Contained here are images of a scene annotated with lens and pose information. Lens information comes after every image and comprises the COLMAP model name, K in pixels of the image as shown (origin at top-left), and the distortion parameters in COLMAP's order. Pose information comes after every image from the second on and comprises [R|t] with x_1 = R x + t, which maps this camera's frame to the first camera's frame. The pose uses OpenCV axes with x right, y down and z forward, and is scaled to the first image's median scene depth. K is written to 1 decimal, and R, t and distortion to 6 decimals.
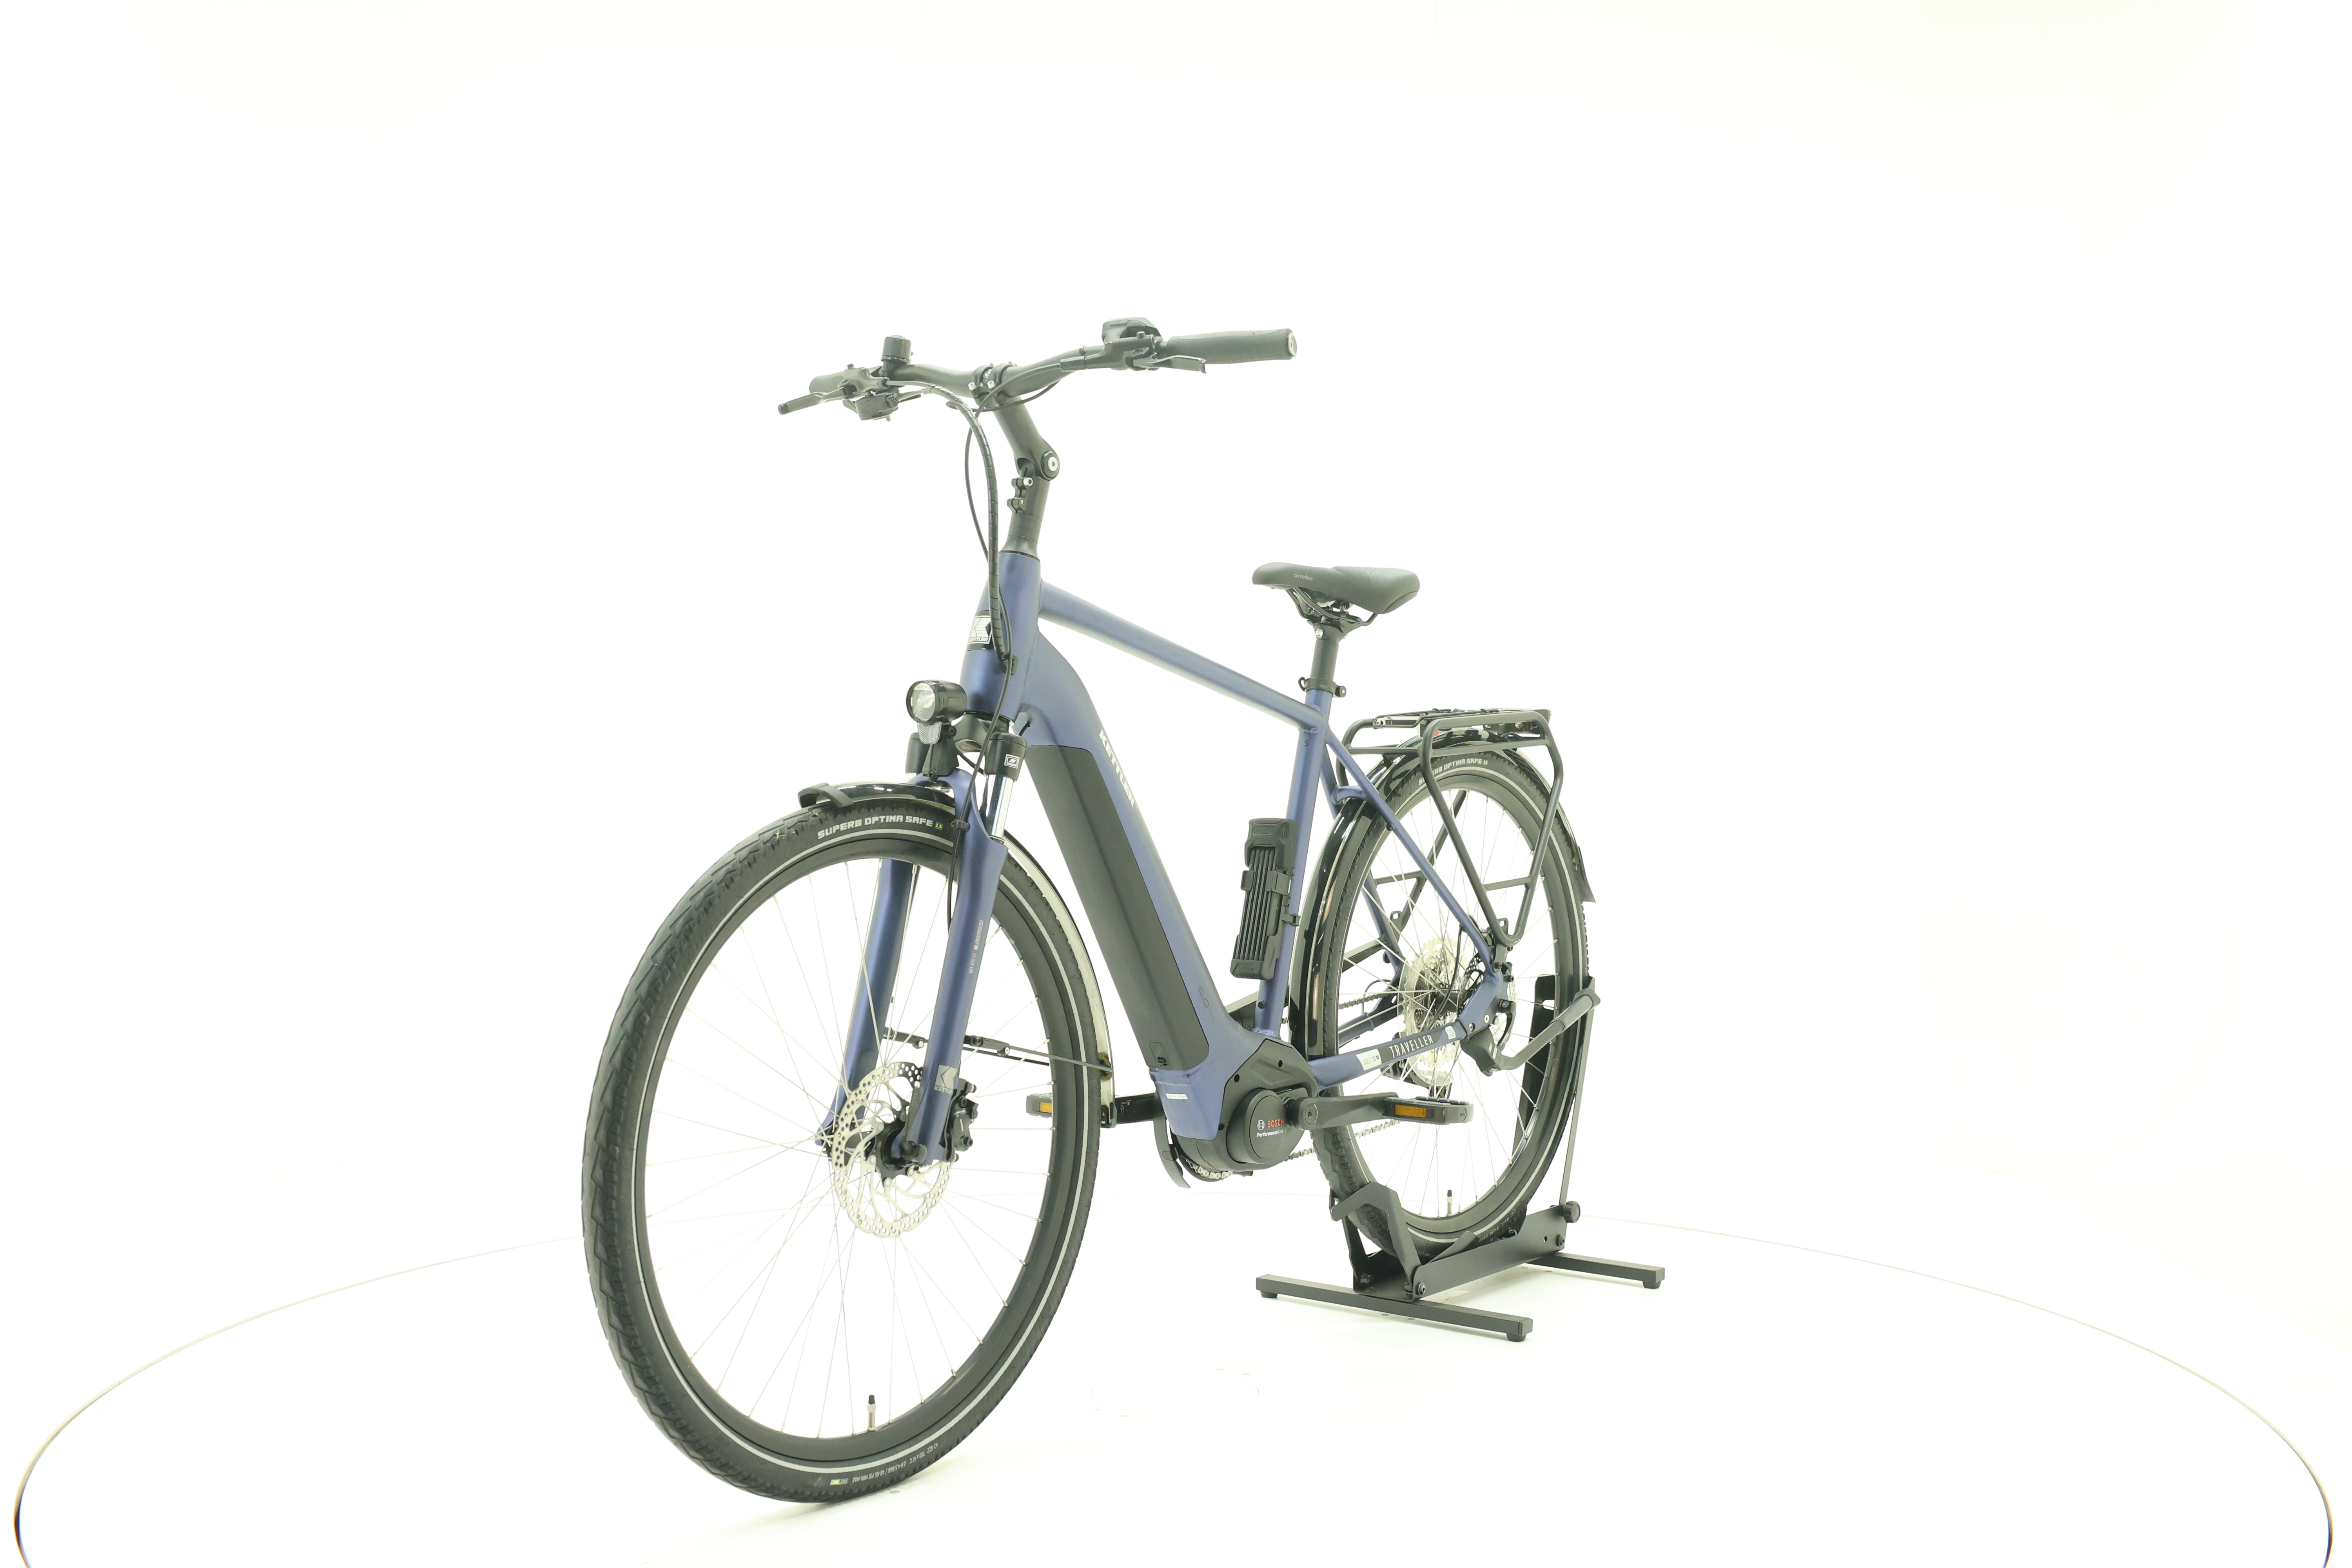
lens RADIAL K [[2515.6, 0, 1179.2], [0, 2515.6, 771.8], [0, 0, 1]] dist [0.030515, 0.000000]
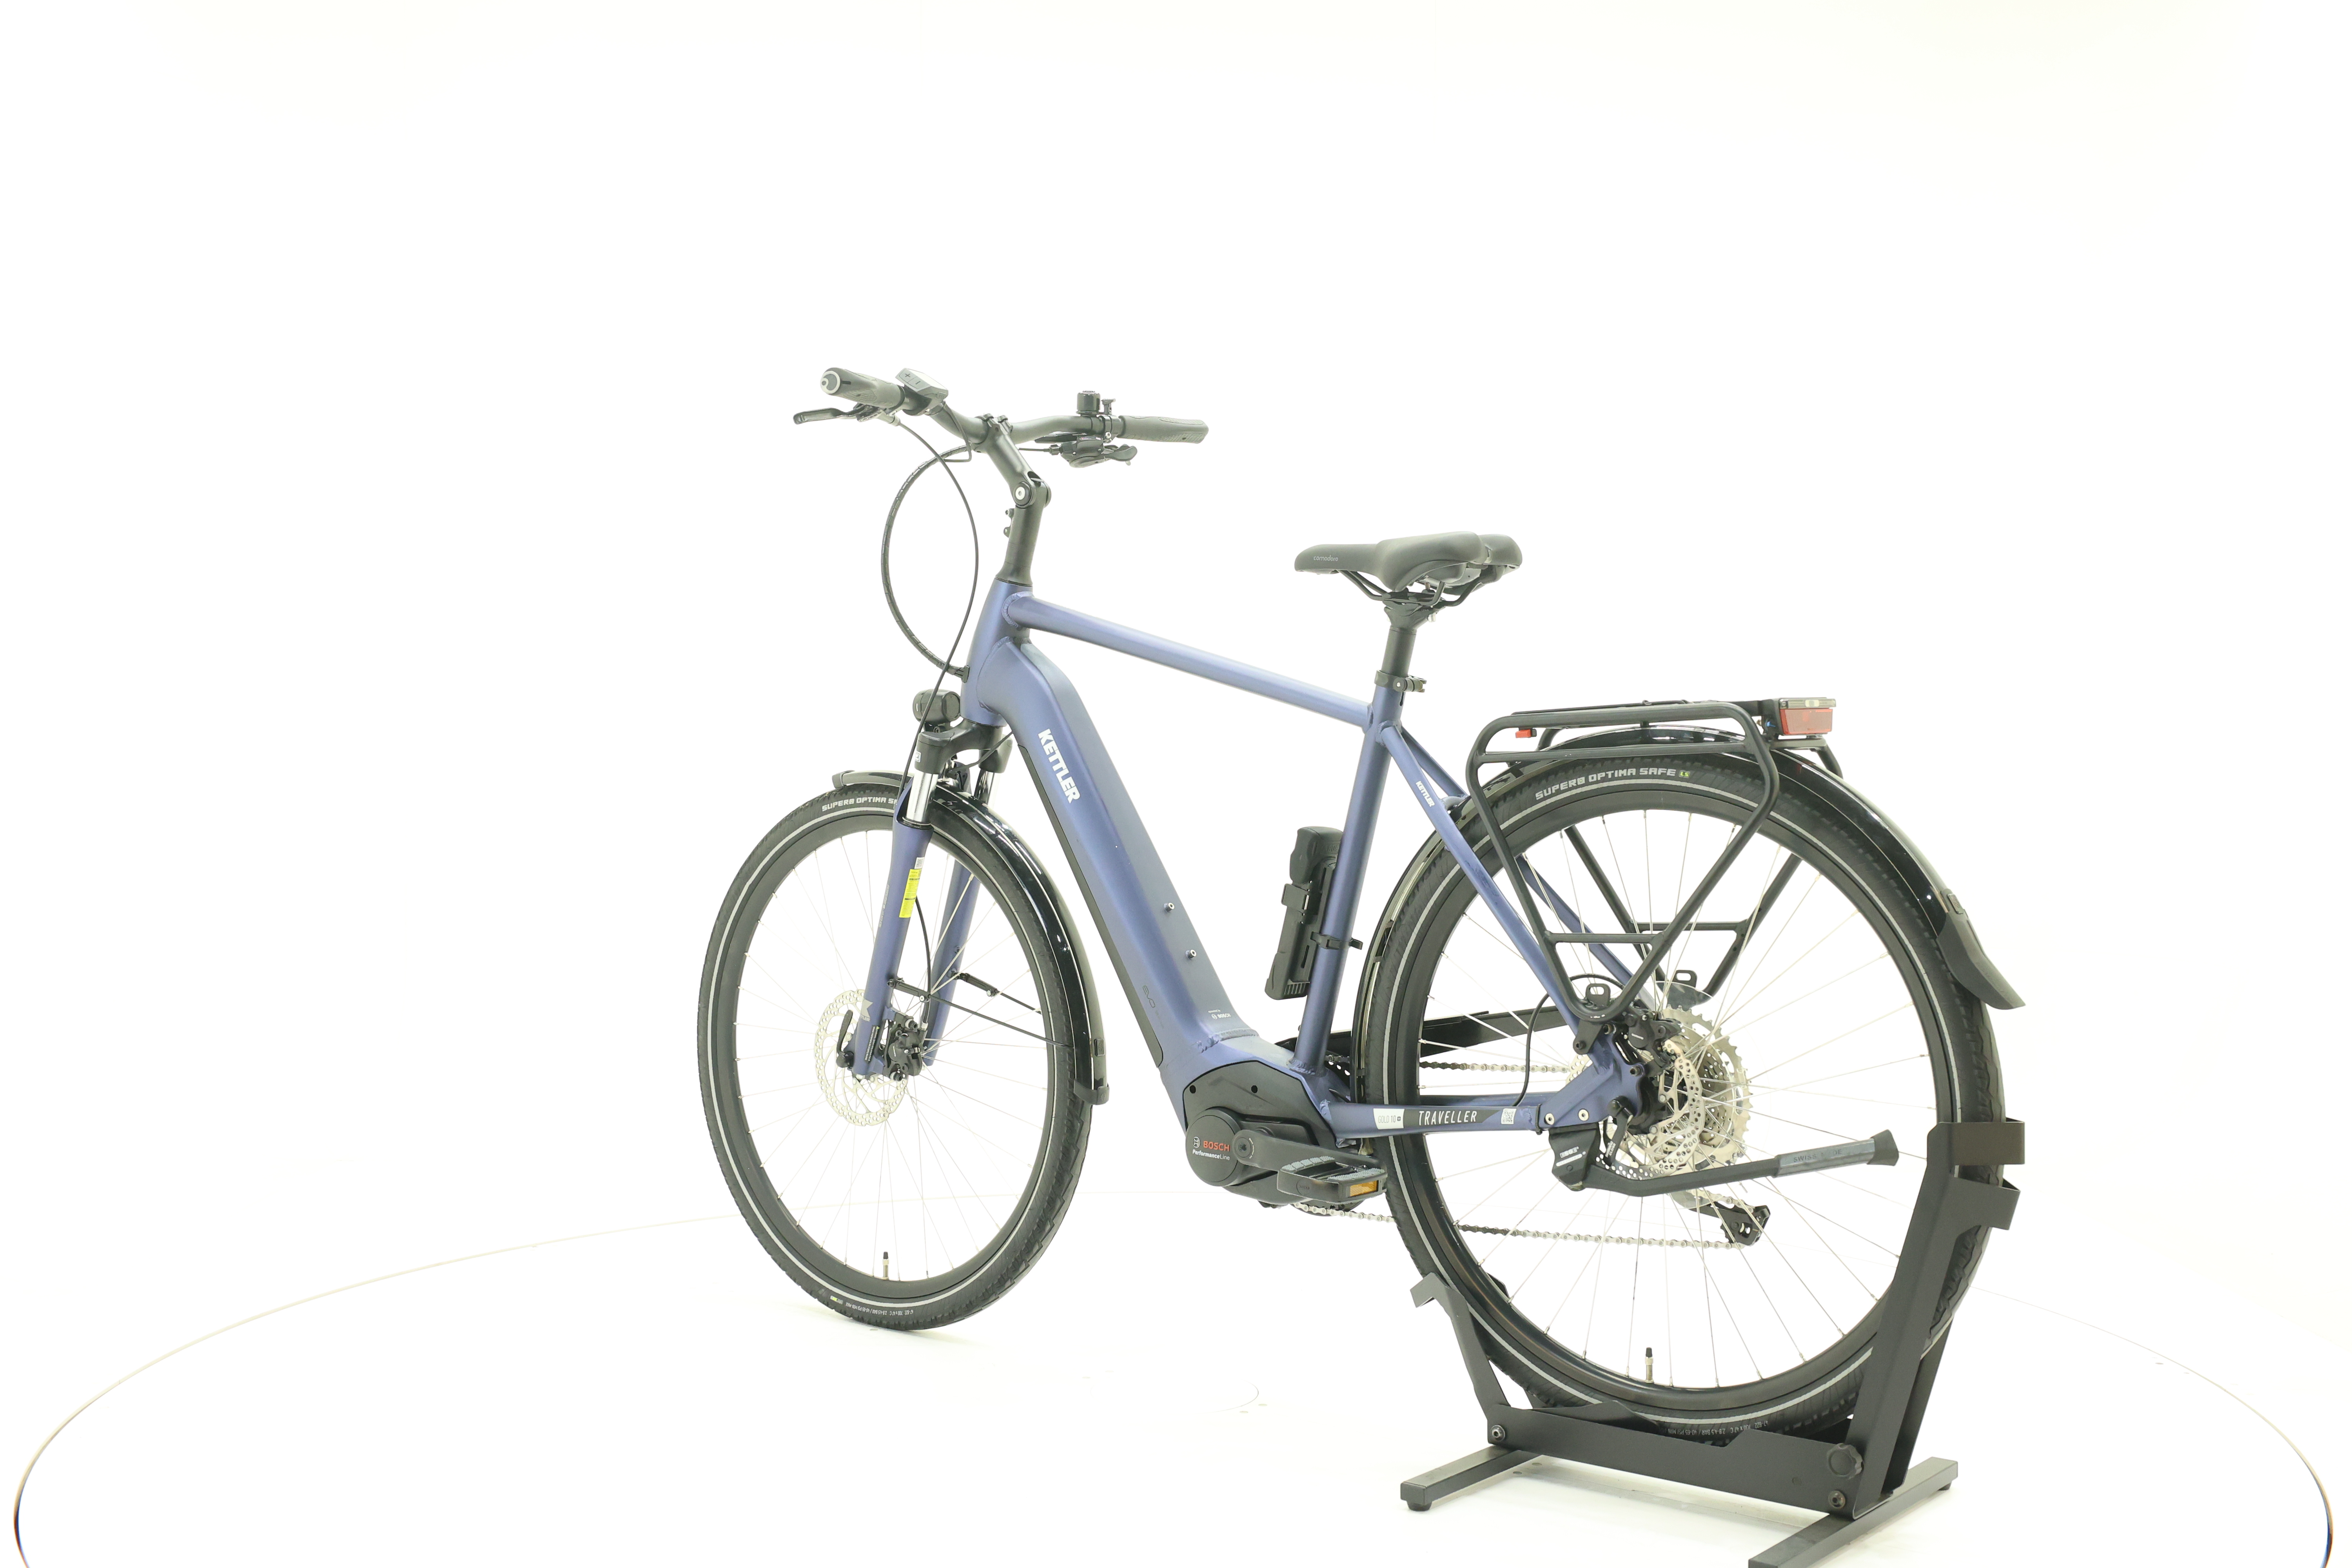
lens RADIAL K [[2515.6, 0, 1174.0], [0, 2515.6, 801.9], [0, 0, 1]] dist [0.030515, 0.000000]
pose [[-0.025829, 0.021319, -0.999439, 1.030133], [-0.023243, 0.999490, 0.021920, -0.010445], [0.999396, 0.023796, -0.025320, 1.056970]]
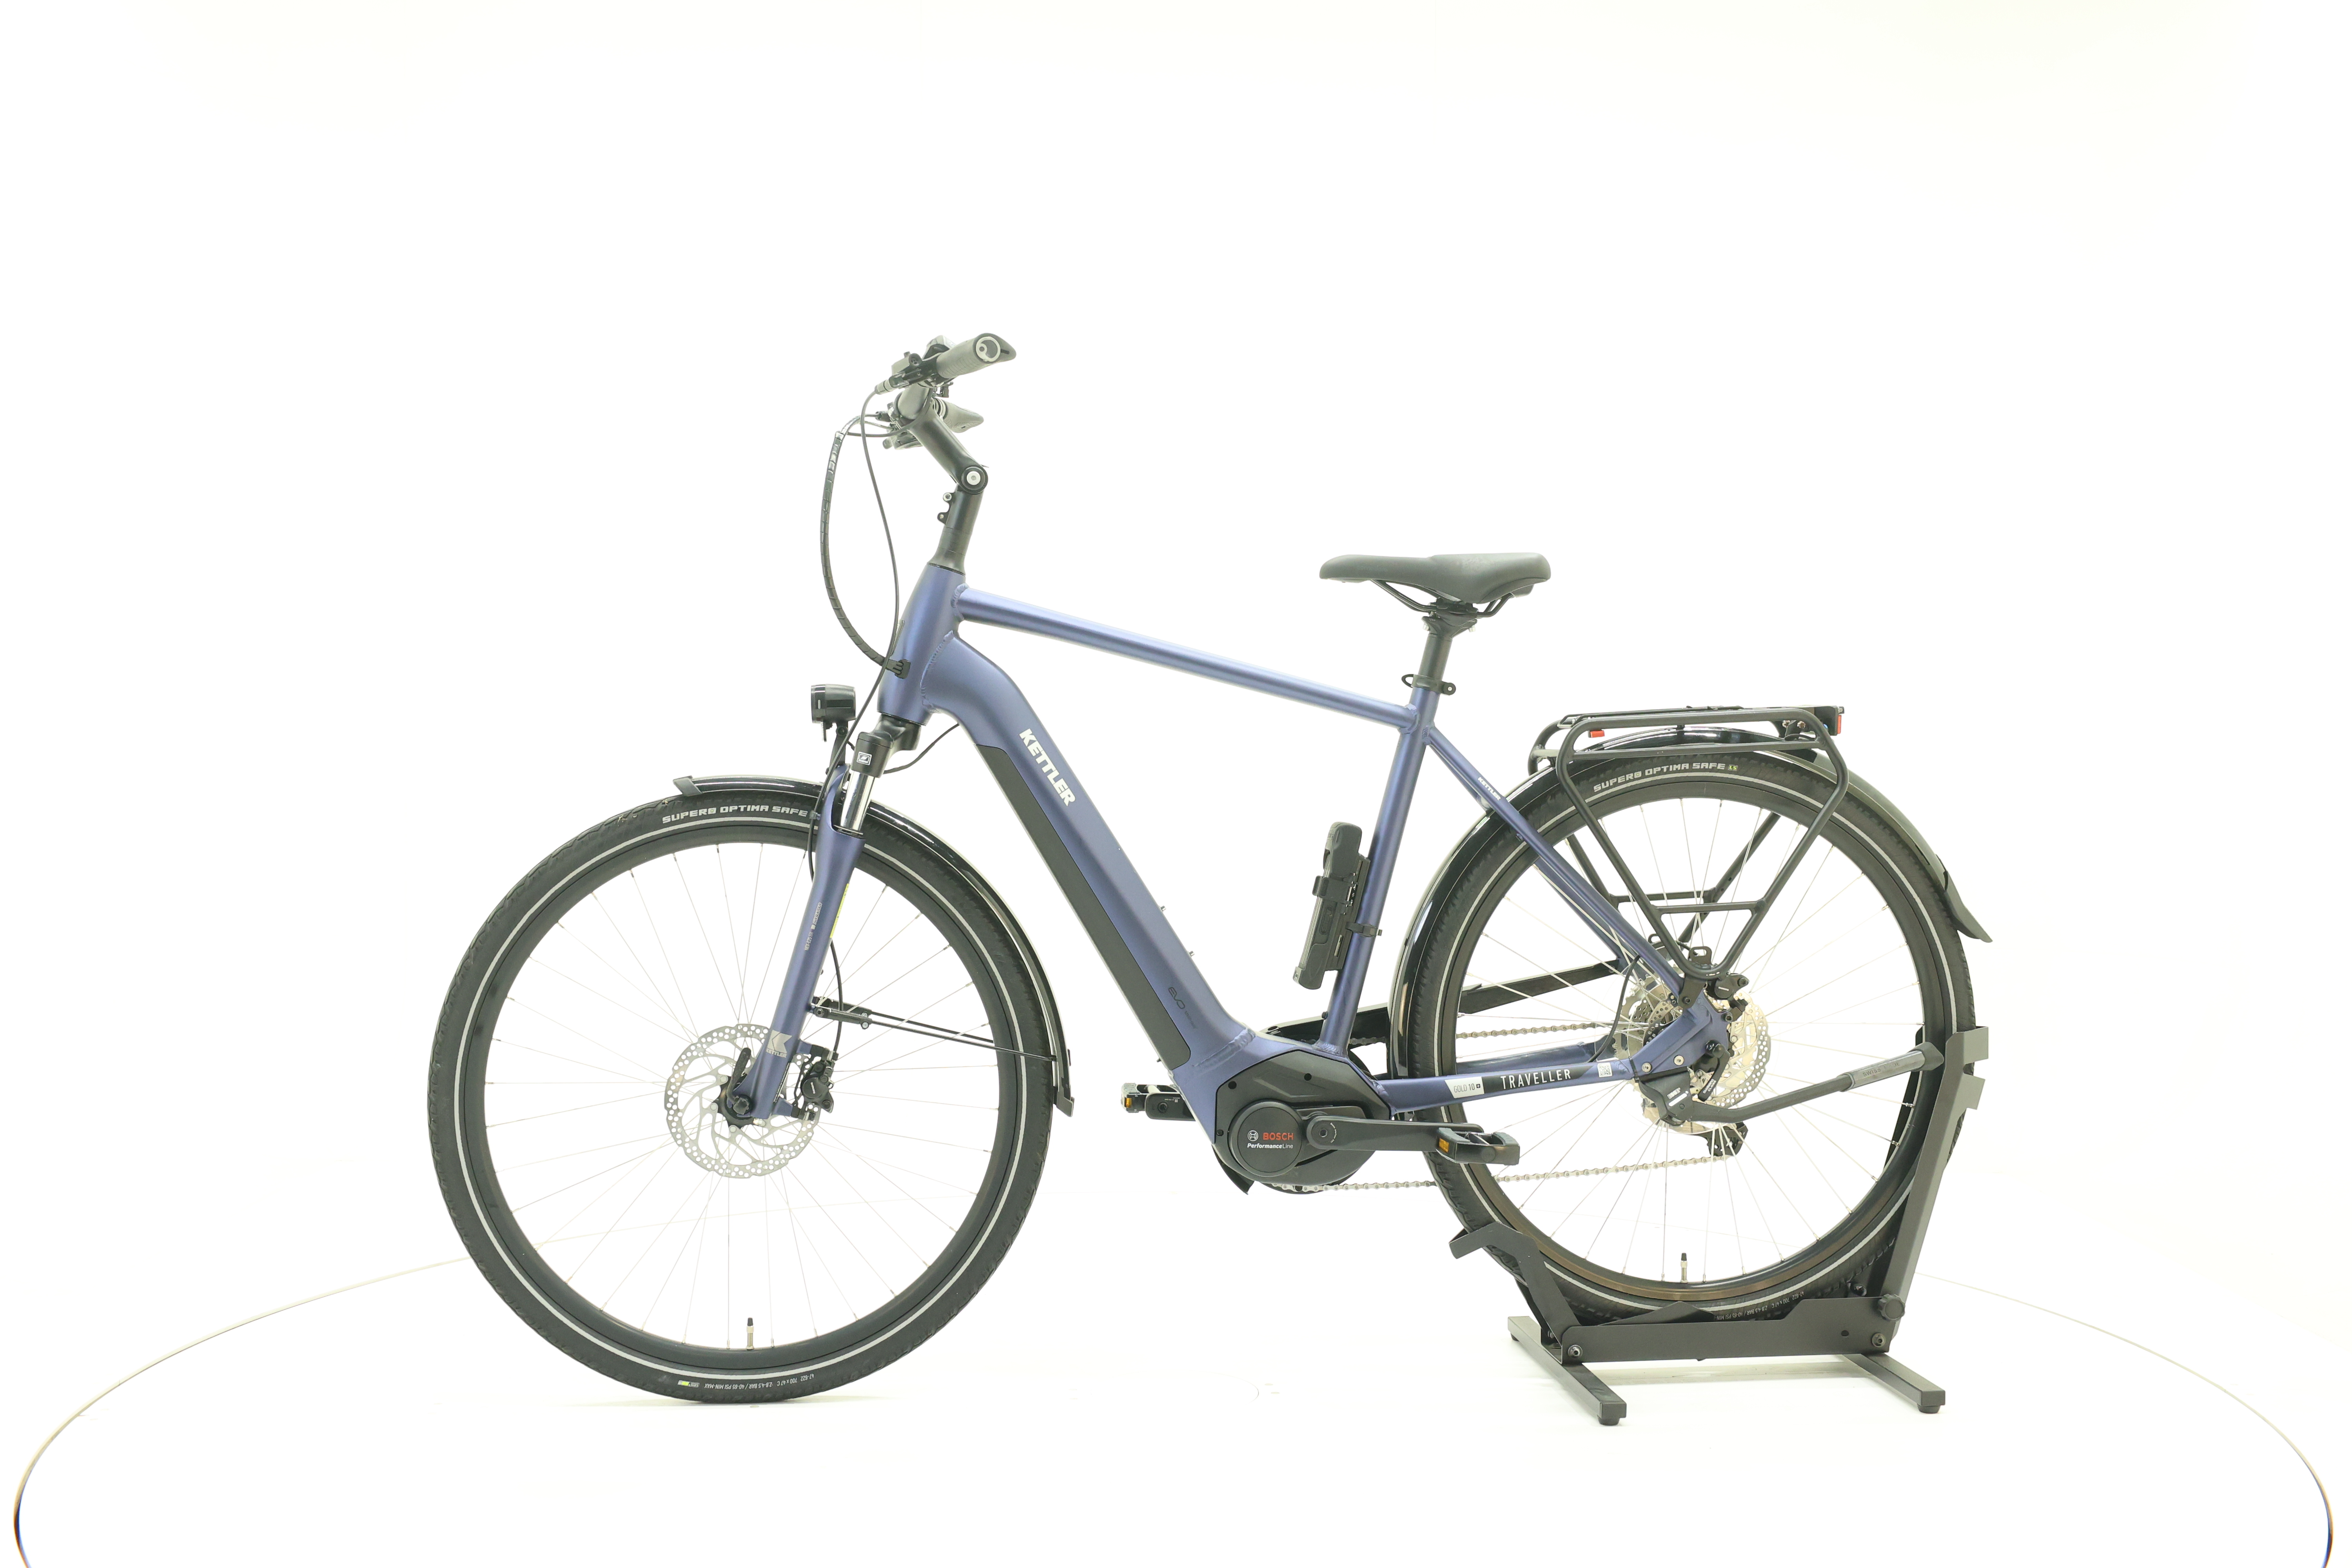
lens RADIAL K [[2515.6, 0, 1169.4], [0, 2515.6, 775.3], [0, 0, 1]] dist [0.030515, 0.000000]
pose [[0.707130, 0.012509, -0.706972, 0.727145], [-0.013907, 0.999896, 0.003782, -0.002594], [0.706946, 0.007157, 0.707231, 0.299287]]
